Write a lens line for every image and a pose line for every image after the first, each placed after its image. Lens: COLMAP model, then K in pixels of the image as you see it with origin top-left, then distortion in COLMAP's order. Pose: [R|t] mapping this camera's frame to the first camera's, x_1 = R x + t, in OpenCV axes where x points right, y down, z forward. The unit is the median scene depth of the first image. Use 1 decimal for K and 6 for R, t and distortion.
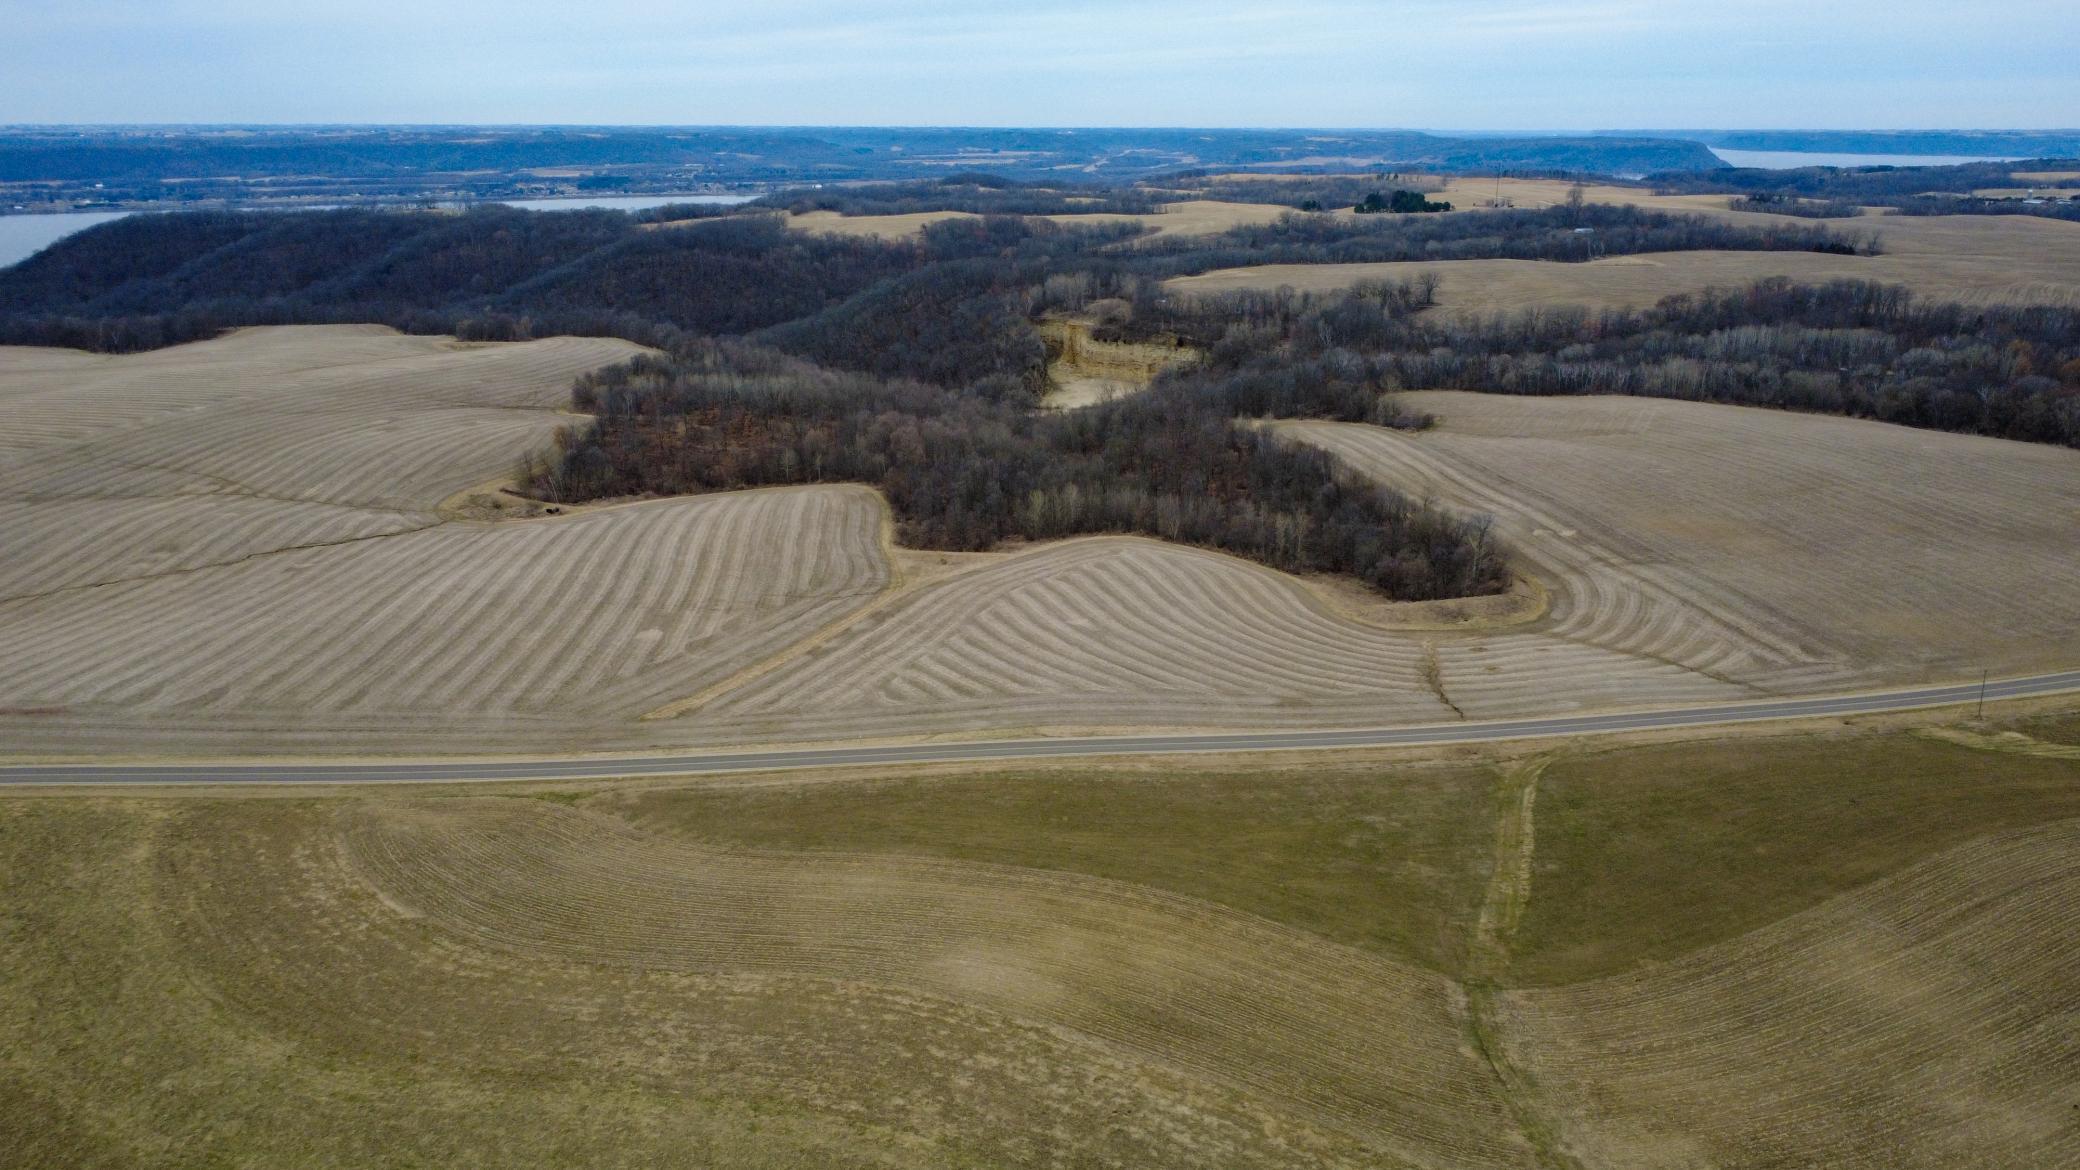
lens RADIAL K [[1505.0, 0, 1035.8], [0, 1505.0, 576.0], [0, 0, 1]] dist [0.002400, -0.002816]
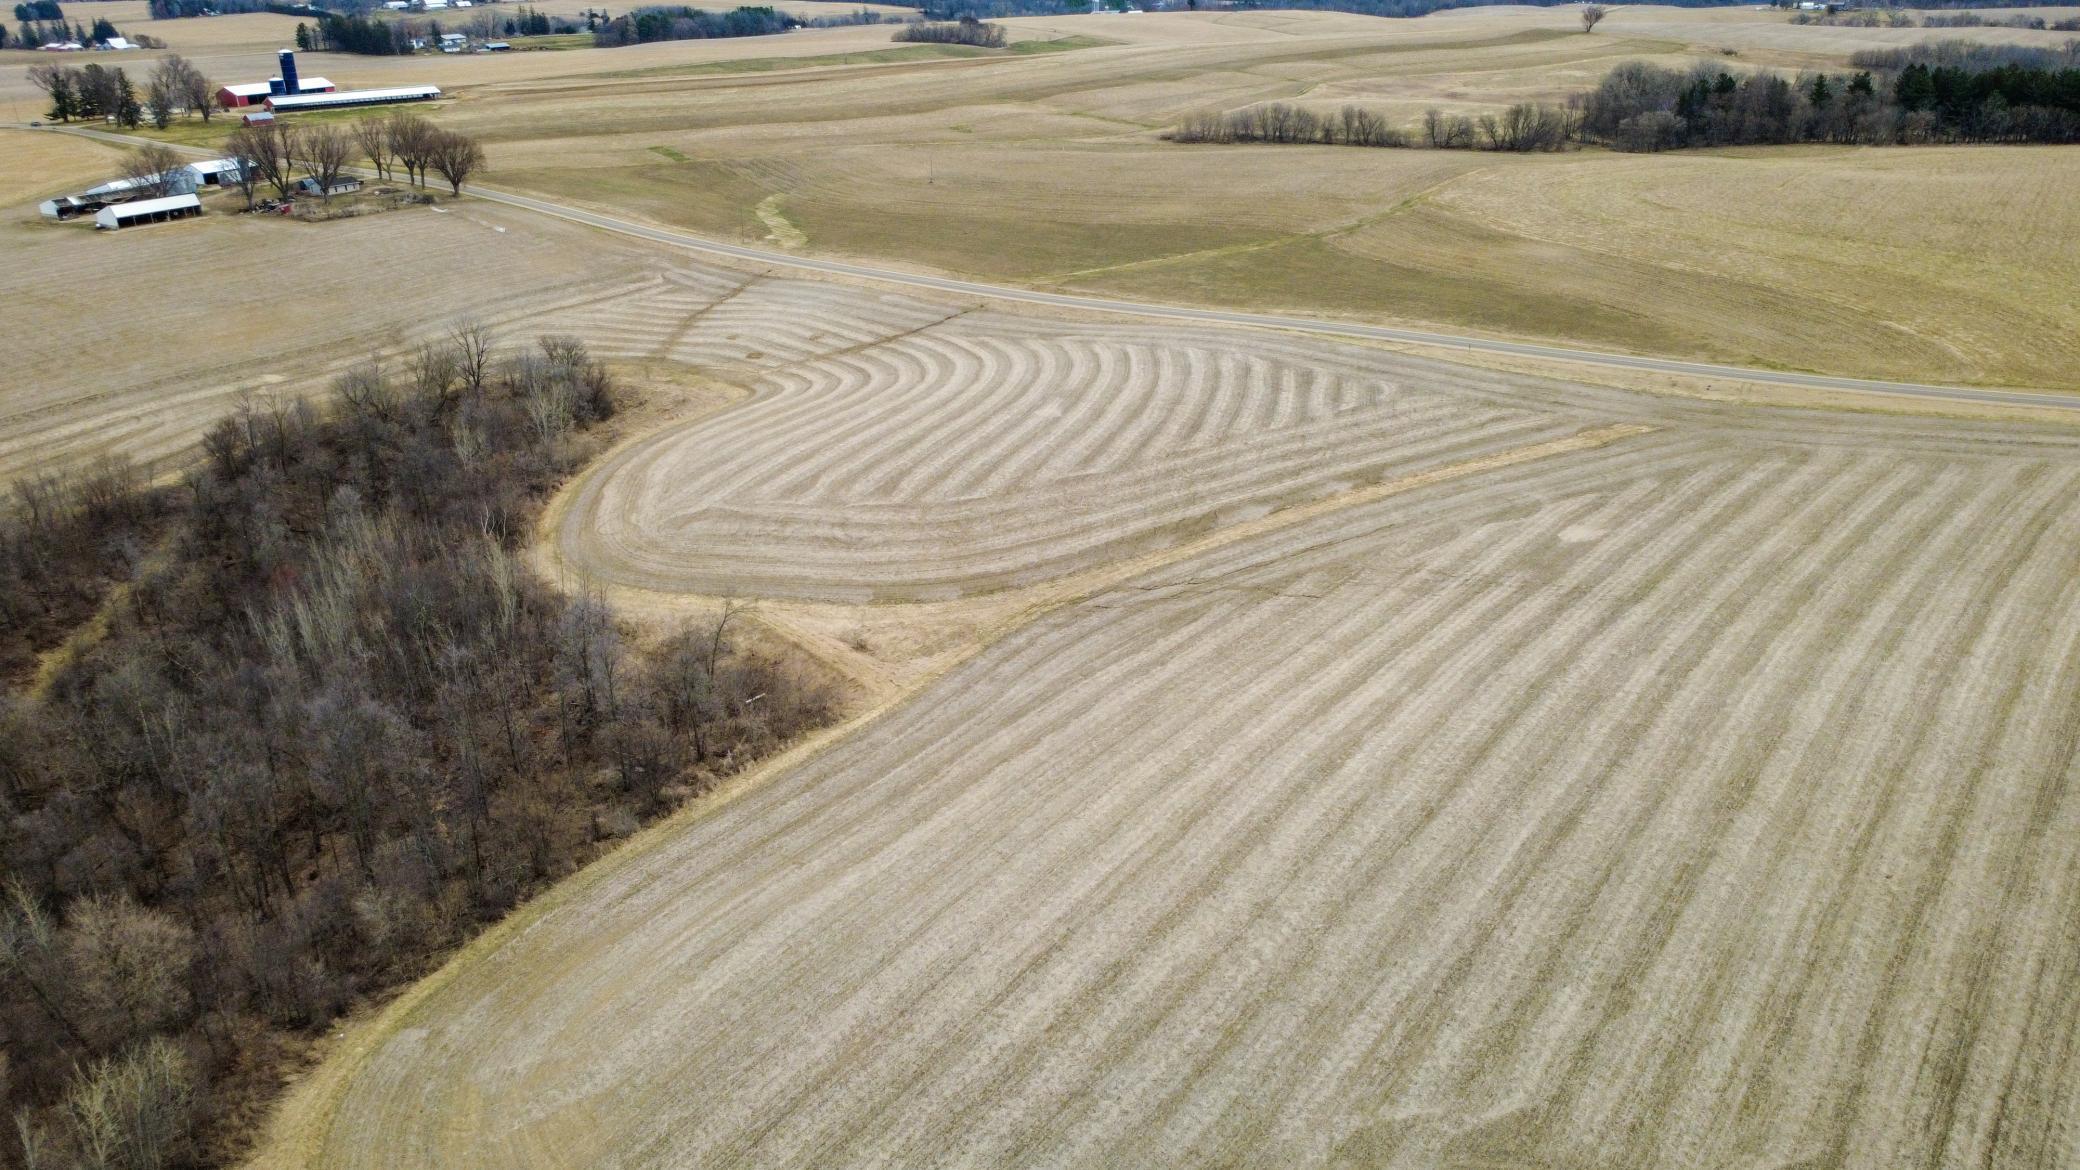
lens RADIAL K [[1505.0, 0, 1049.1], [0, 1505.0, 586.0], [0, 0, 1]] dist [0.002400, -0.002816]
pose [[-0.729495, -0.263151, 0.631339, -0.471968], [0.216304, 0.786903, 0.577925, -0.338151], [-0.648884, 0.558154, -0.517121, 1.405563]]
